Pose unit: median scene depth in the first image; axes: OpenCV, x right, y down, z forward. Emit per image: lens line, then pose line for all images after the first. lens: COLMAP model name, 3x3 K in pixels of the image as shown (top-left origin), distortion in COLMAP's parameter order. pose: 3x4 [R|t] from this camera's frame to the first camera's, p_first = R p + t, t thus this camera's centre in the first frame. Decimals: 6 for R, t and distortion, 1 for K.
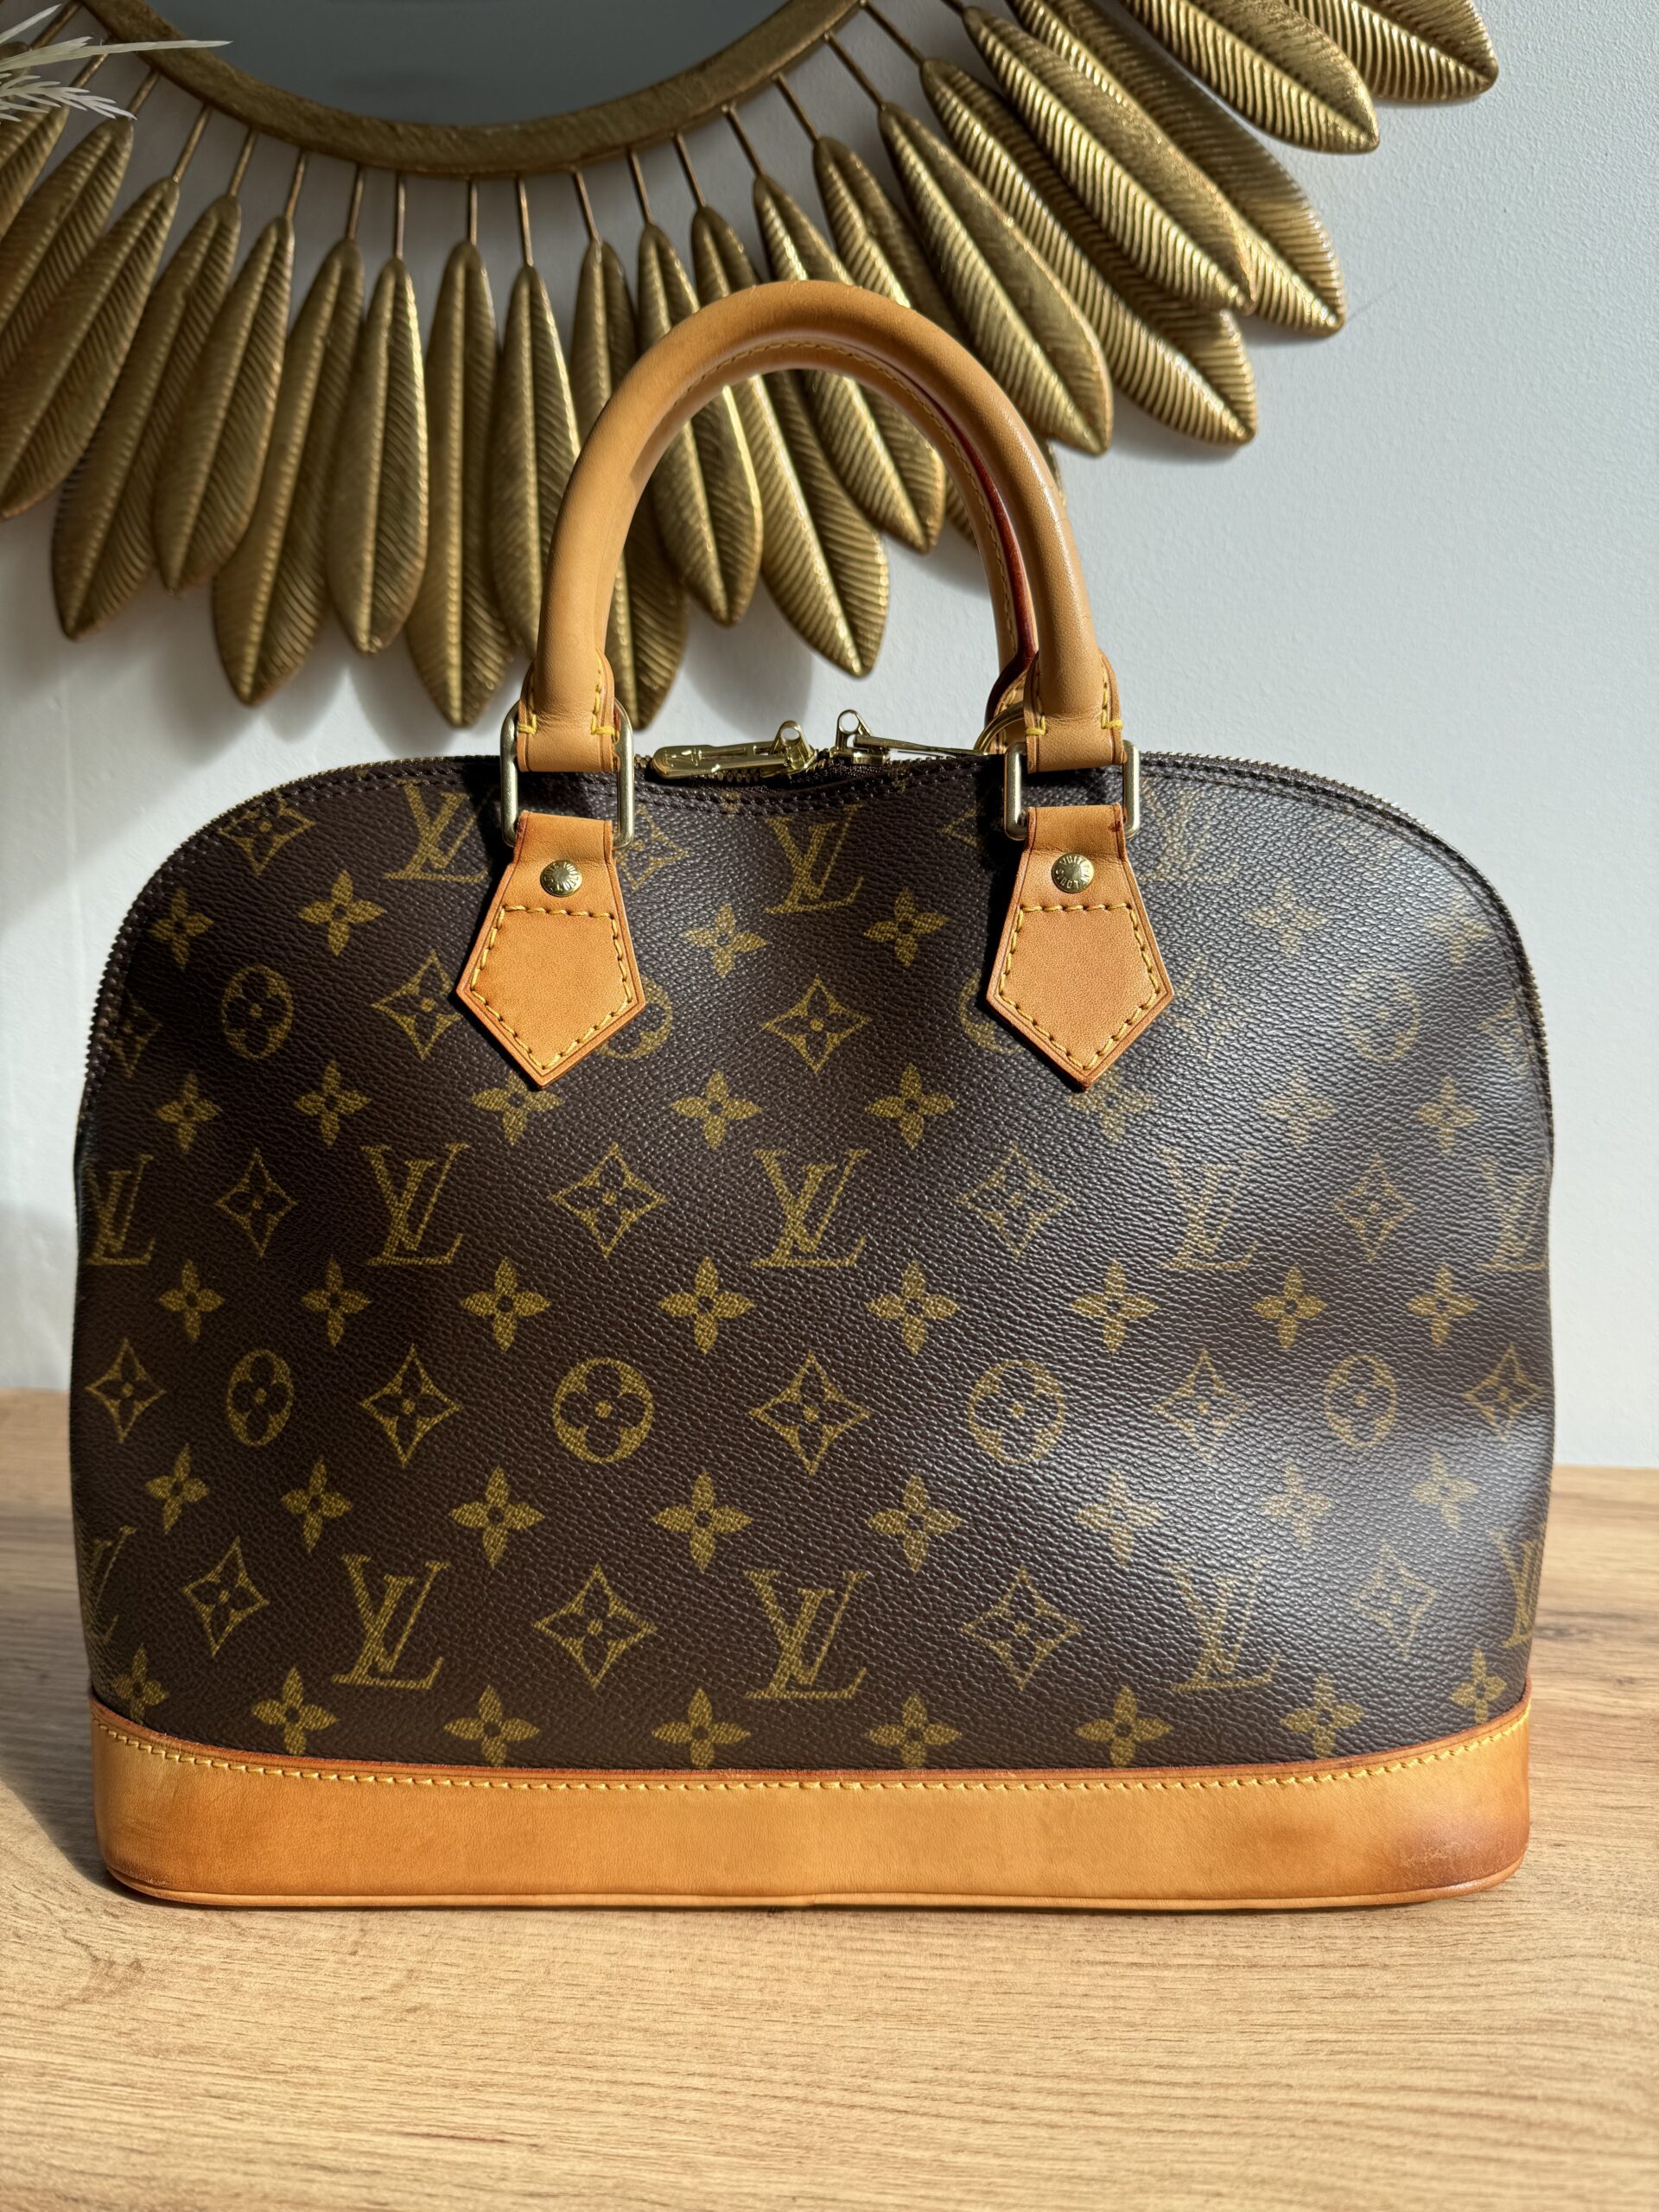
lens RADIAL K [[1585.4, 0, 847.0], [0, 1585.4, 1109.0], [0, 0, 1]] dist [0.017544, -0.001369]
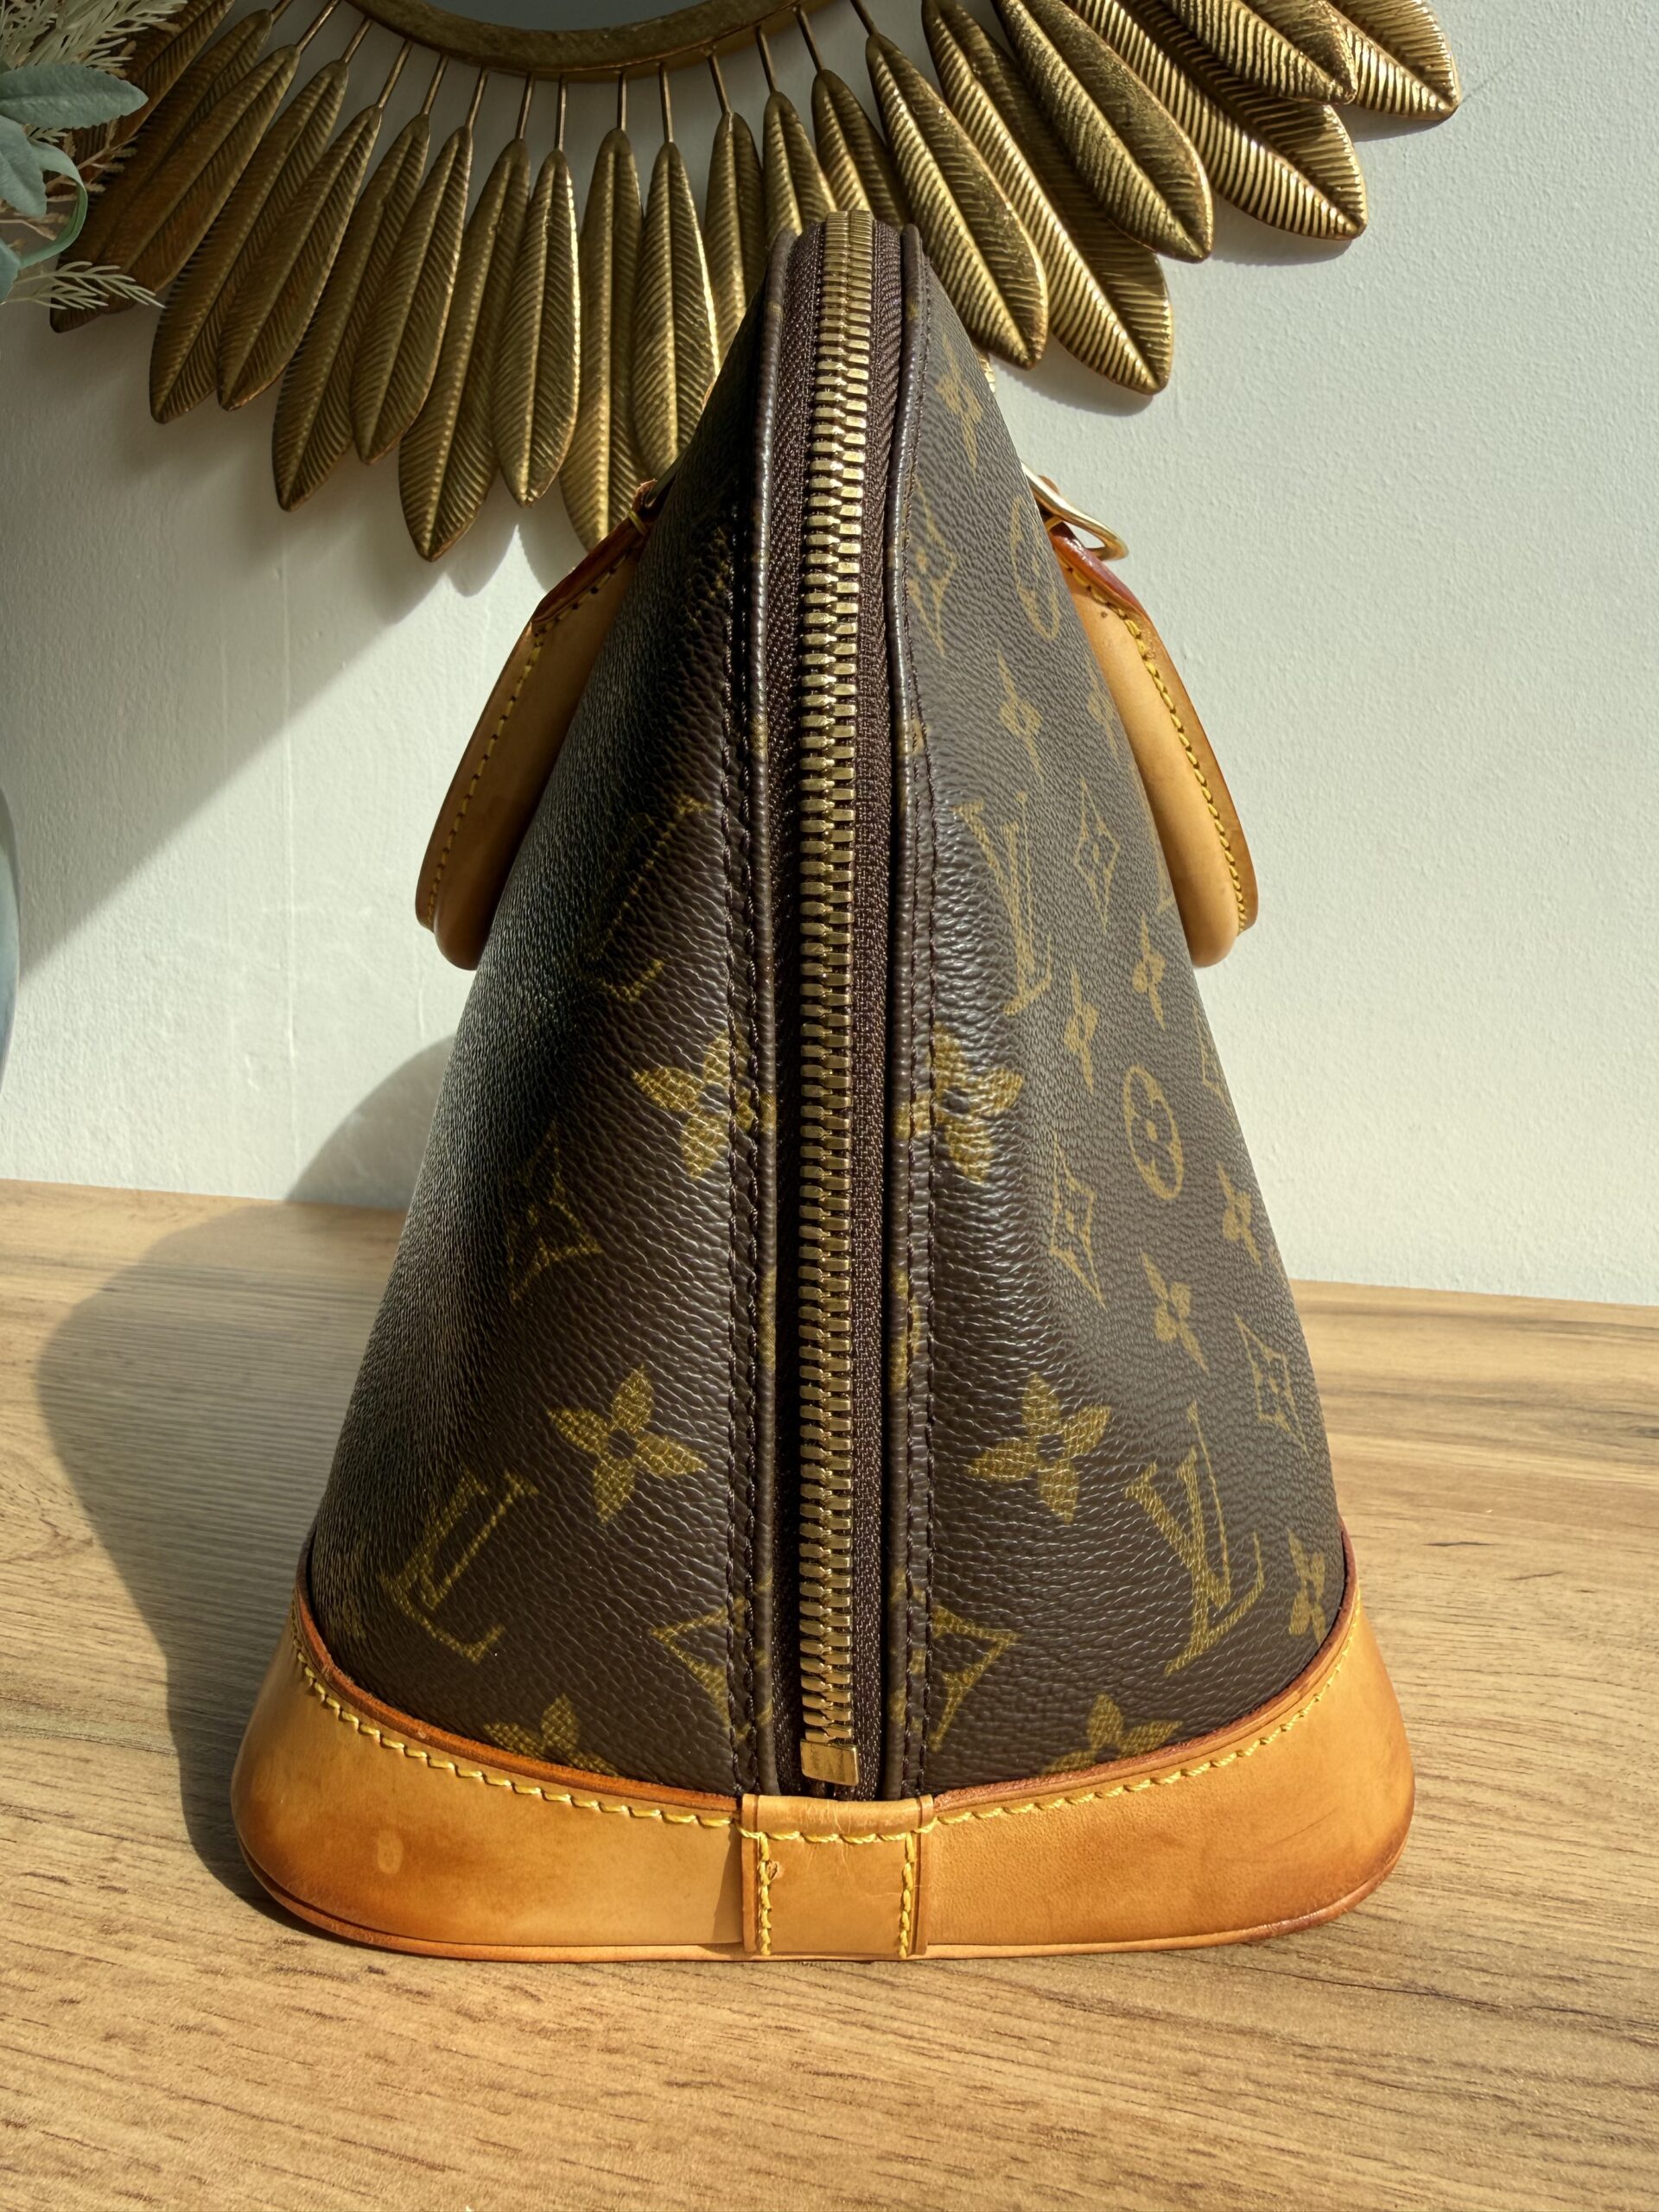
lens RADIAL K [[1585.4, 0, 854.9], [0, 1585.4, 975.9], [0, 0, 1]] dist [0.017544, -0.001369]
pose [[0.977072, 0.003049, -0.212889, 0.159933], [-0.026115, 0.994064, -0.105620, 0.152327], [0.211303, 0.108758, 0.971351, 0.024744]]
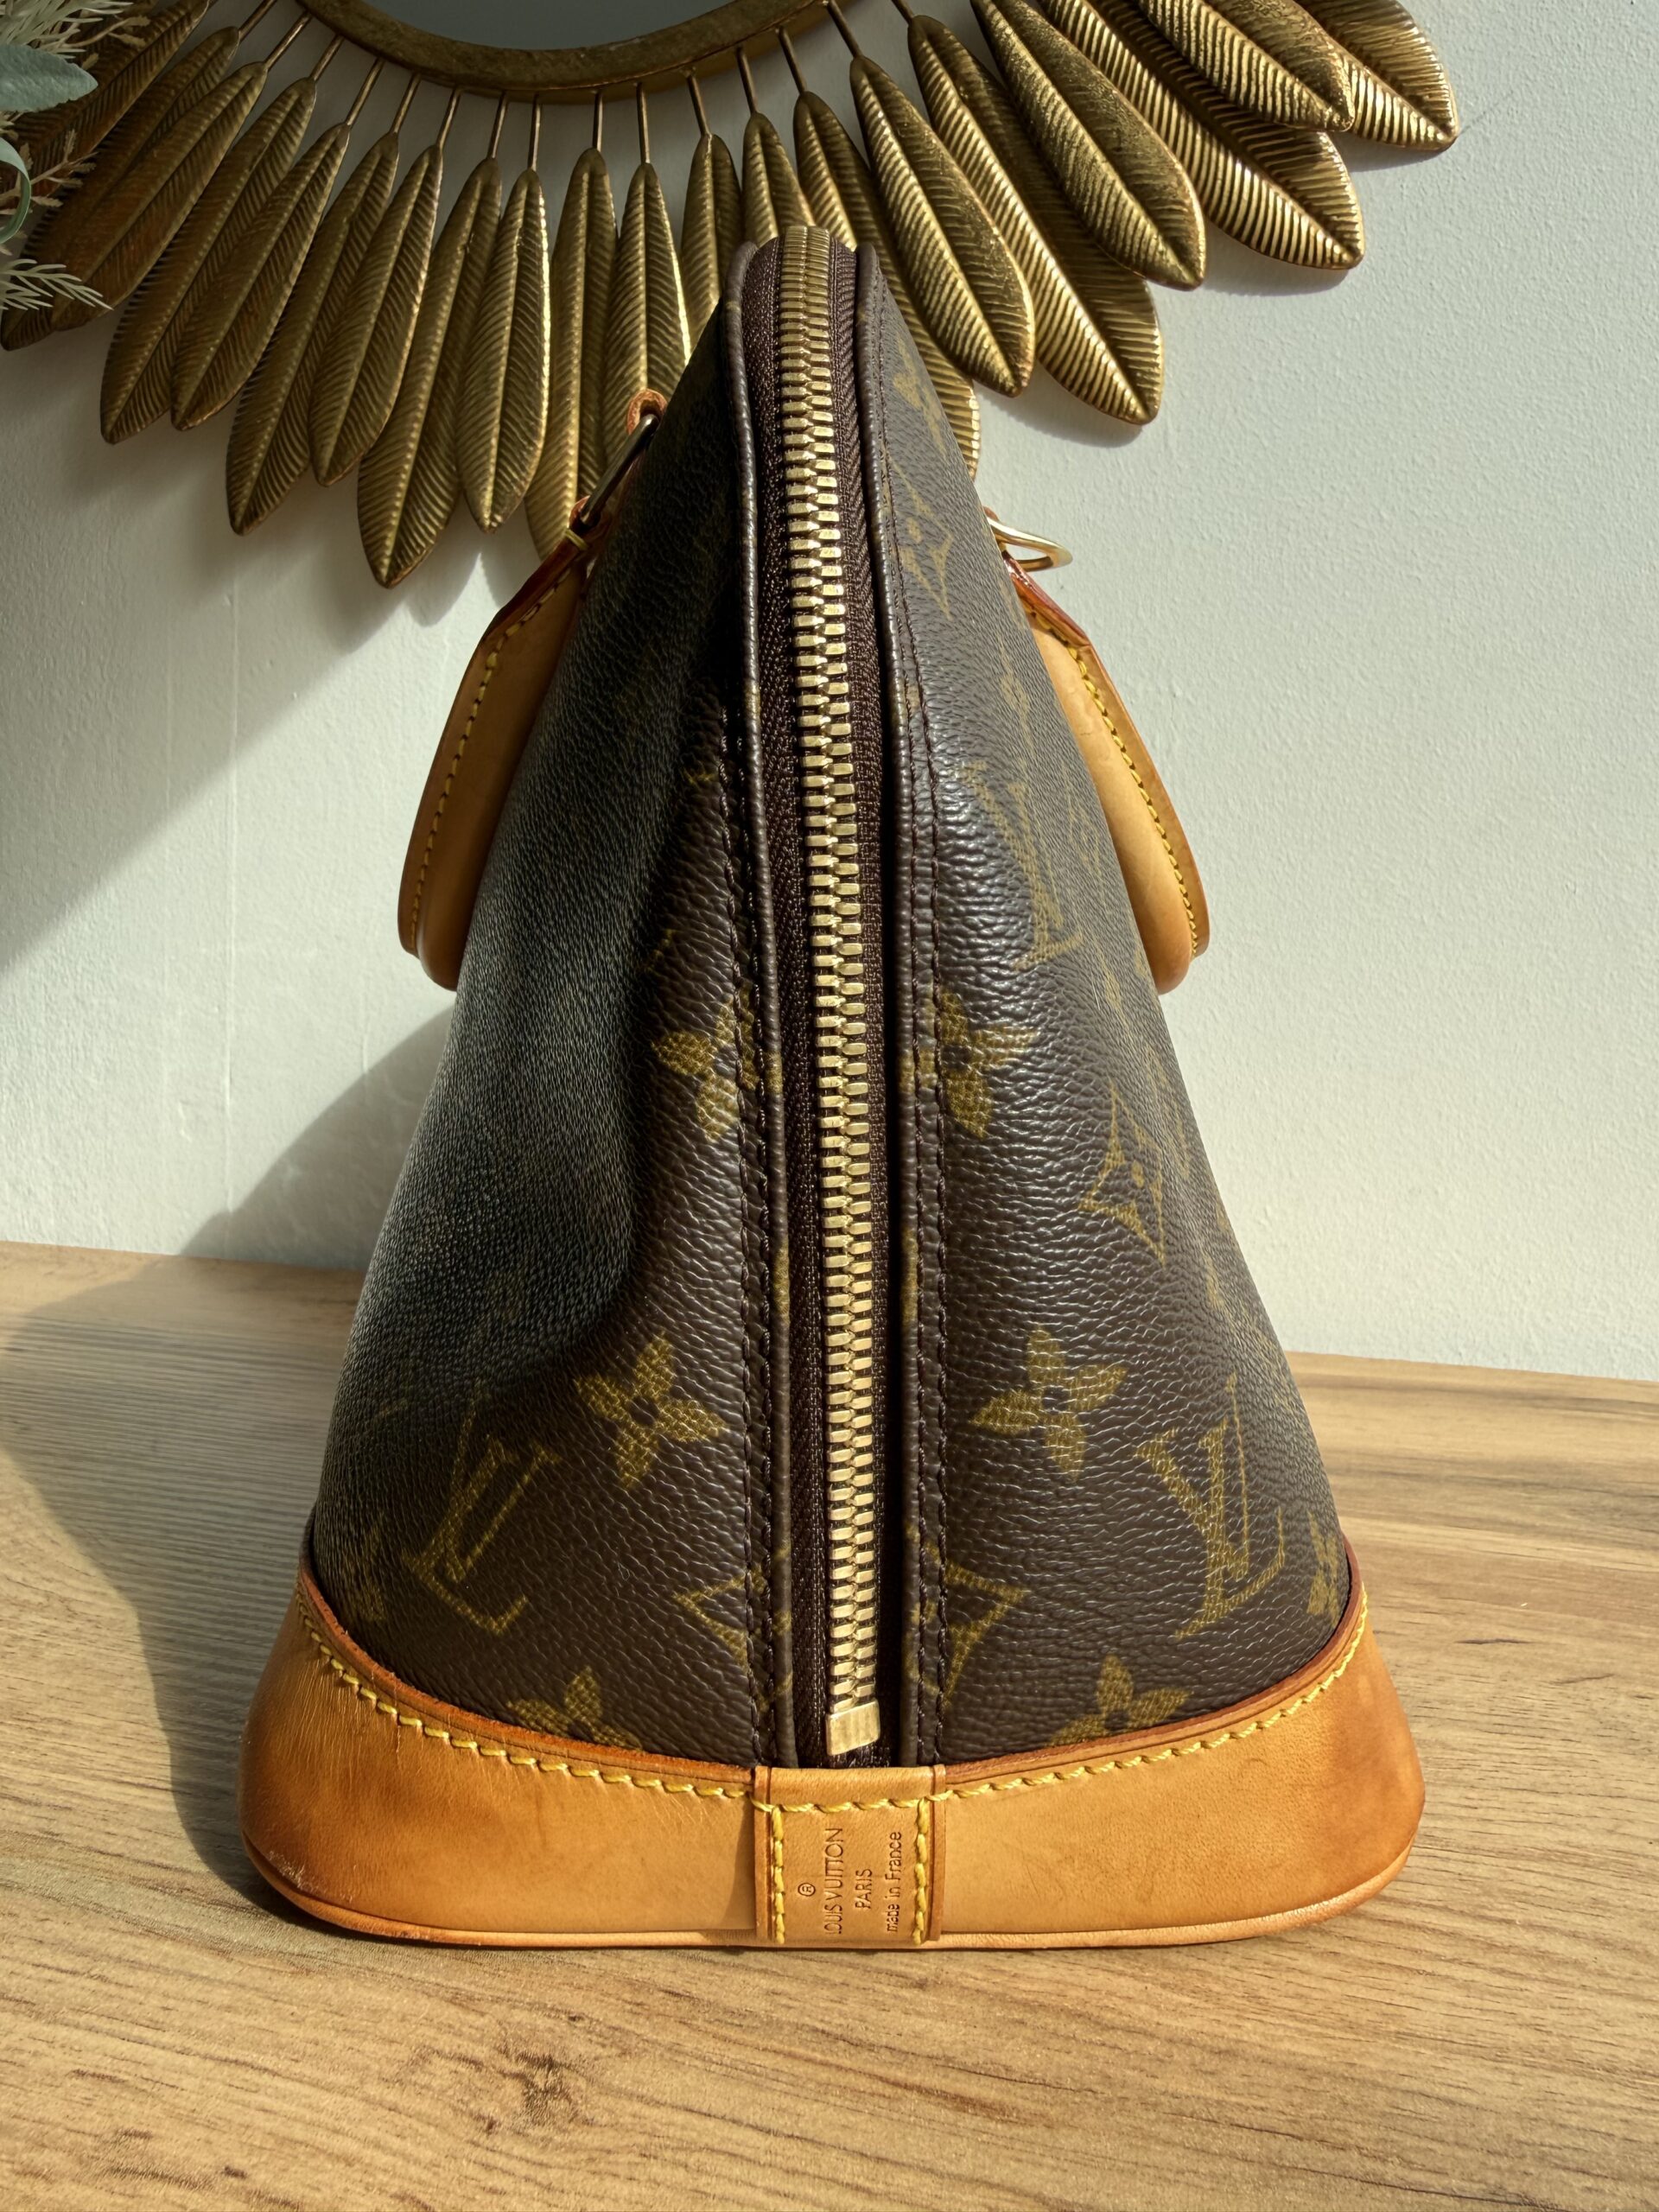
lens RADIAL K [[1585.5, 0, 847.2], [0, 1585.5, 977.5], [0, 0, 1]] dist [0.012949, 0.001029]
pose [[0.980607, 0.006594, -0.195874, 0.143836], [-0.037260, 0.987478, -0.153291, 0.165088], [0.192410, 0.157617, 0.968574, 0.081690]]
